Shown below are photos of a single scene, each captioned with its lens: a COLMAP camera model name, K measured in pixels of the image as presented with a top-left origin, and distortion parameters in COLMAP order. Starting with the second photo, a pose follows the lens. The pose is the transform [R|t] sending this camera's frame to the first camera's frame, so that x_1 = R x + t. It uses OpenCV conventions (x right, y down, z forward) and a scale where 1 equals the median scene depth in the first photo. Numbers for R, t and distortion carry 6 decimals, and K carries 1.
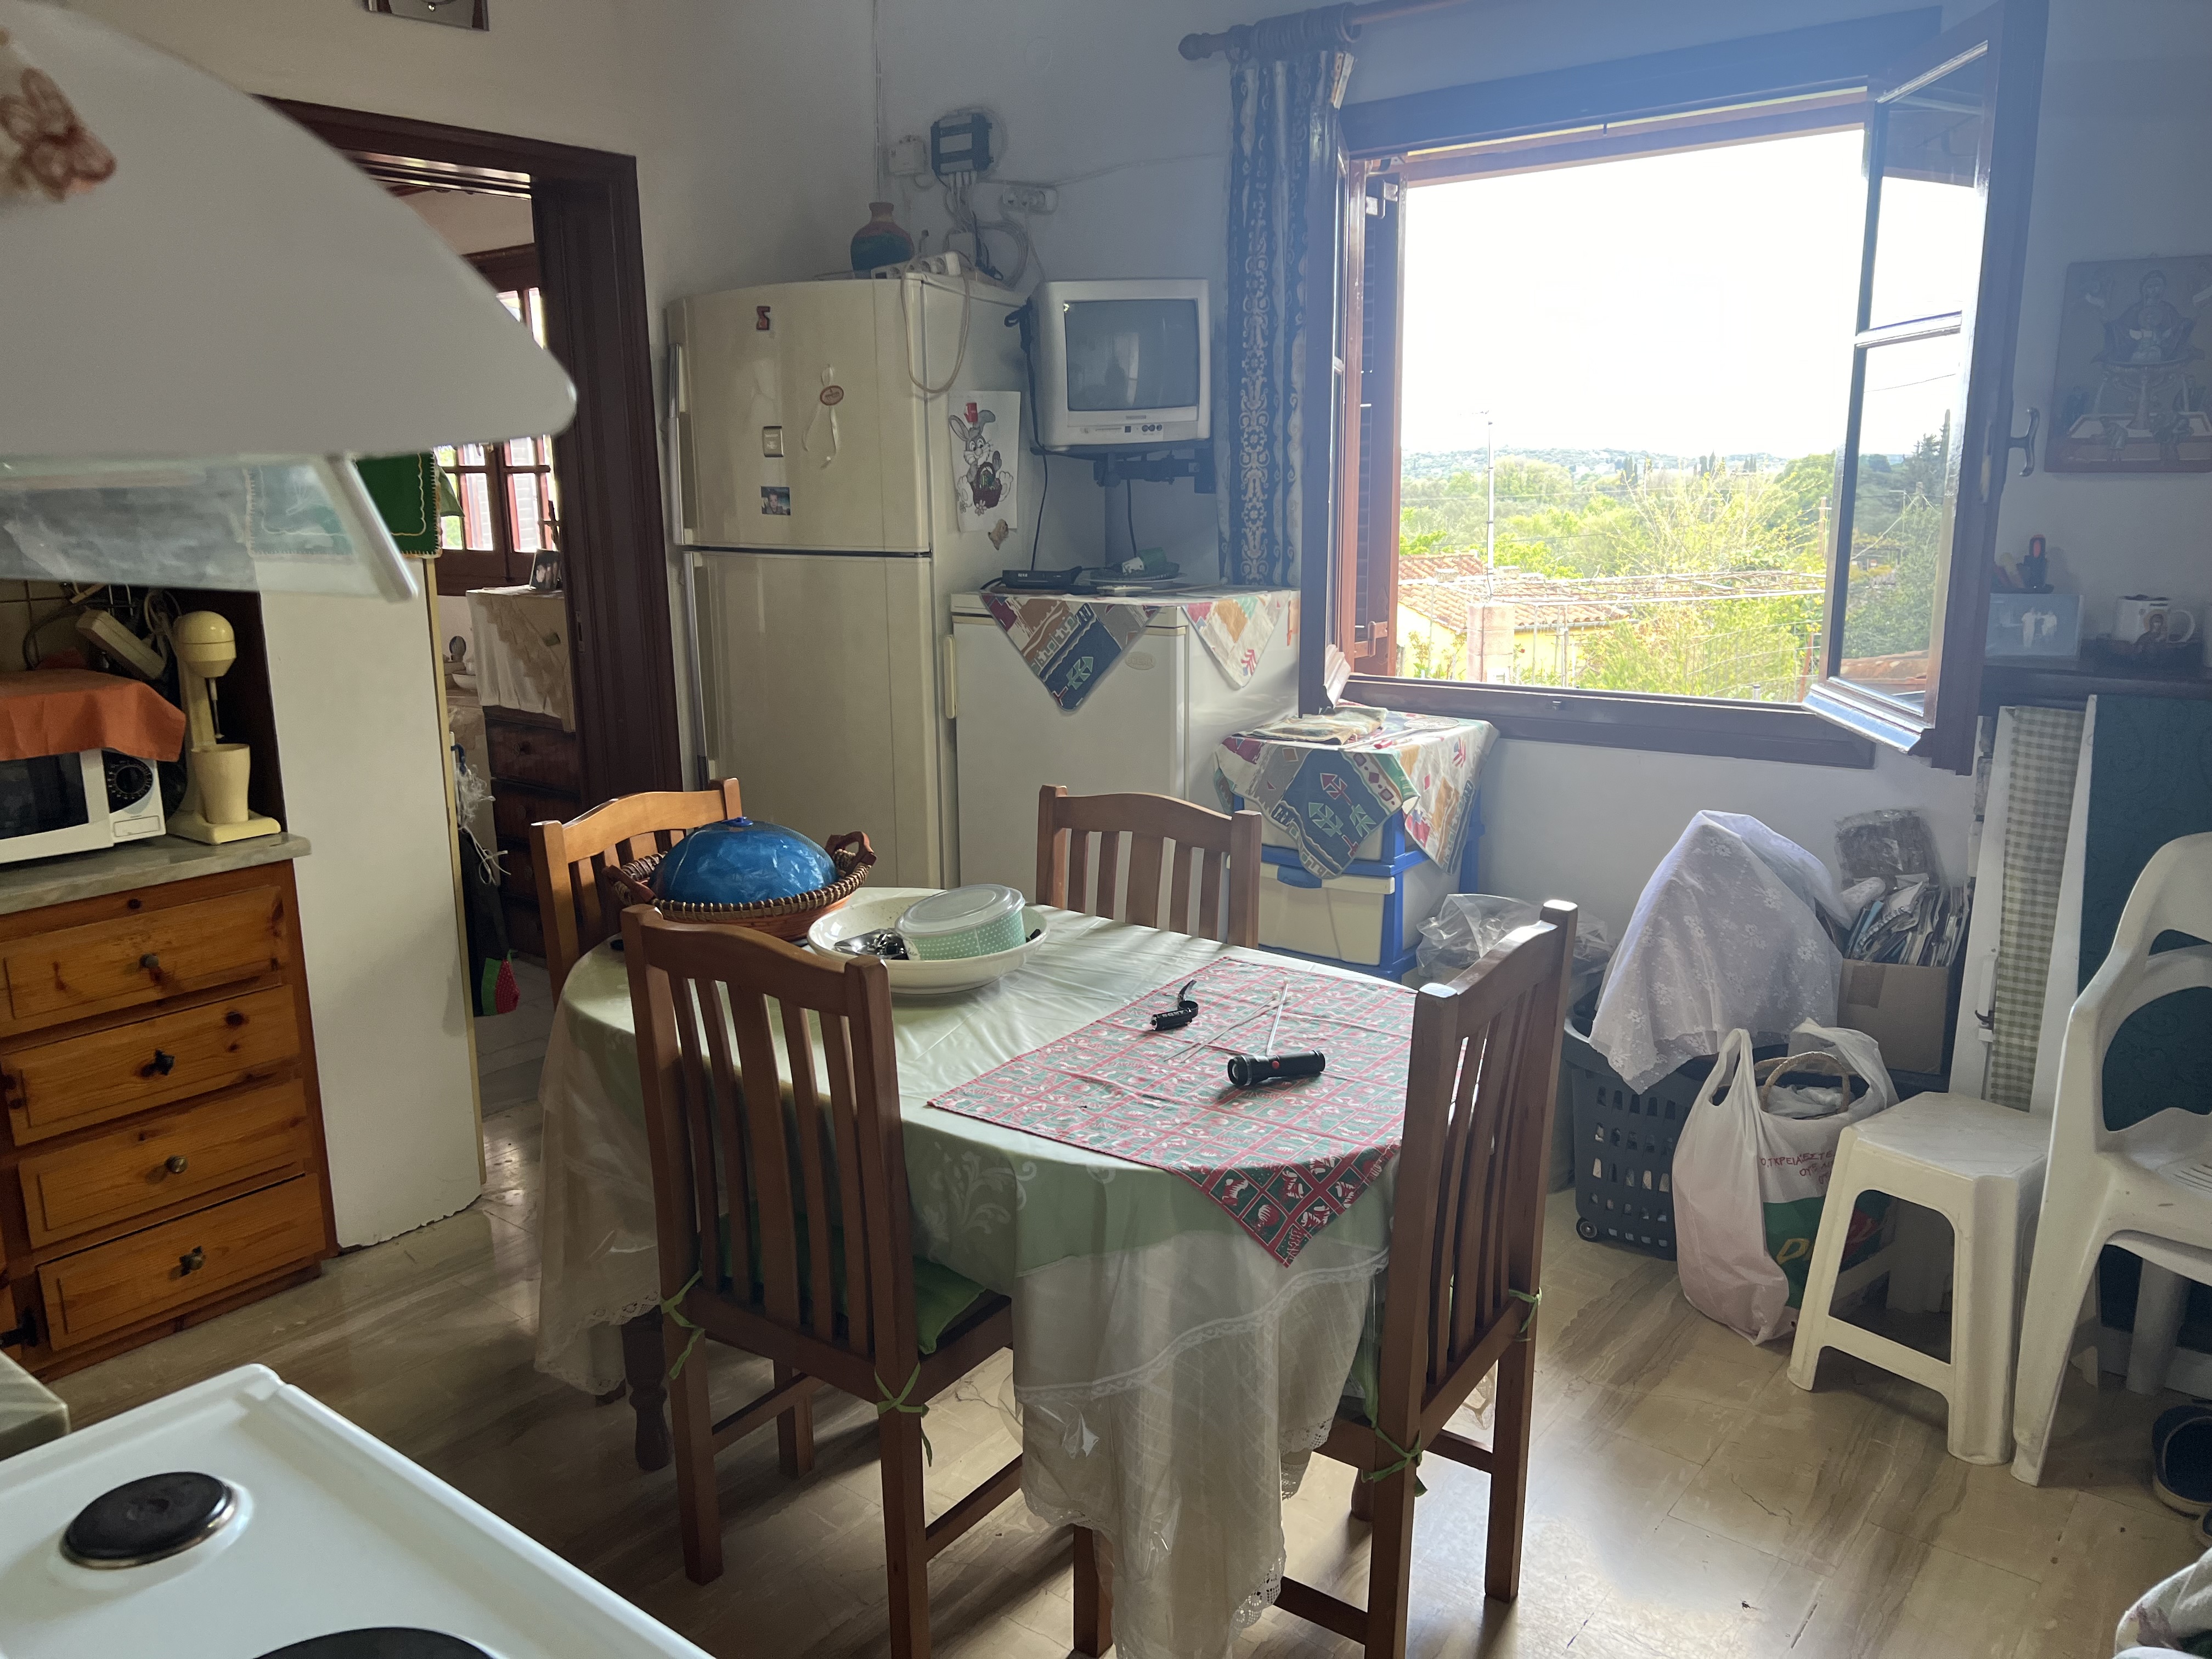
lens RADIAL K [[1681.3, 0, 1096.3], [0, 1681.3, 845.8], [0, 0, 1]] dist [0.045519, -0.028469]
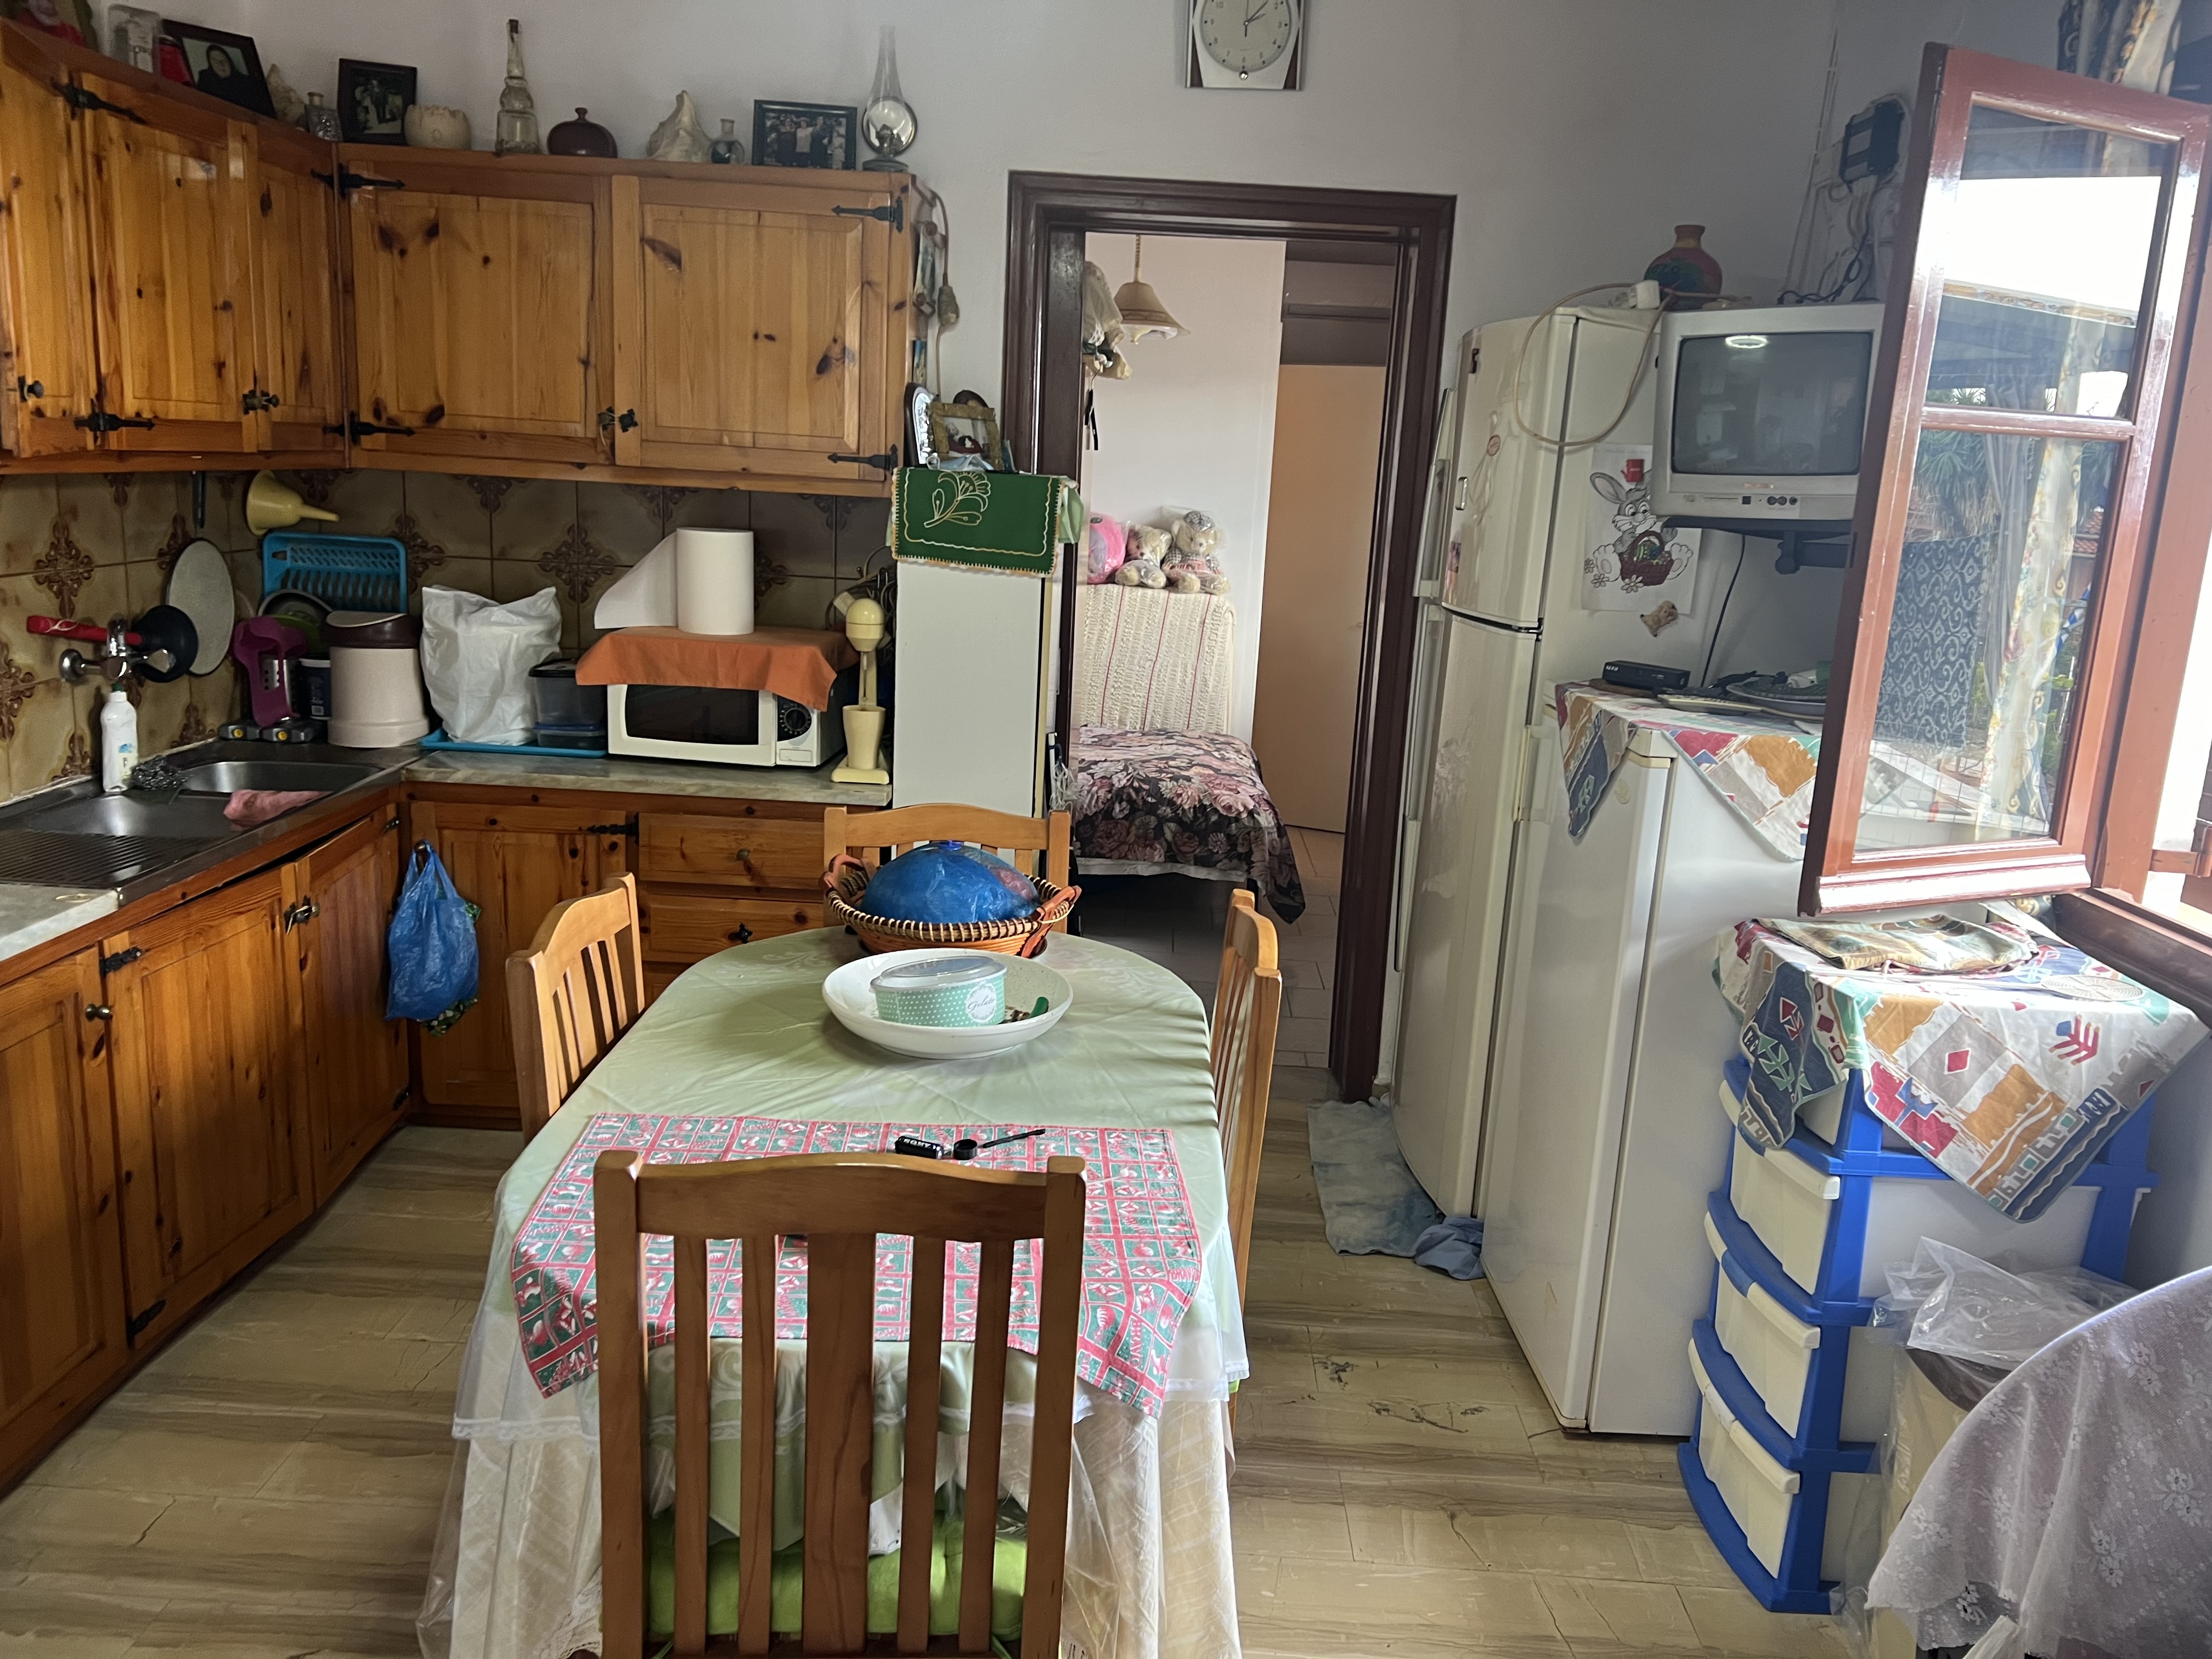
lens RADIAL K [[1681.3, 0, 1102.0], [0, 1681.3, 828.1], [0, 0, 1]] dist [0.045519, -0.028469]
pose [[0.598413, 0.212115, -0.772599, 0.481851], [-0.238719, 0.967722, 0.080787, -0.098206], [0.764798, 0.136090, 0.629733, 0.322263]]
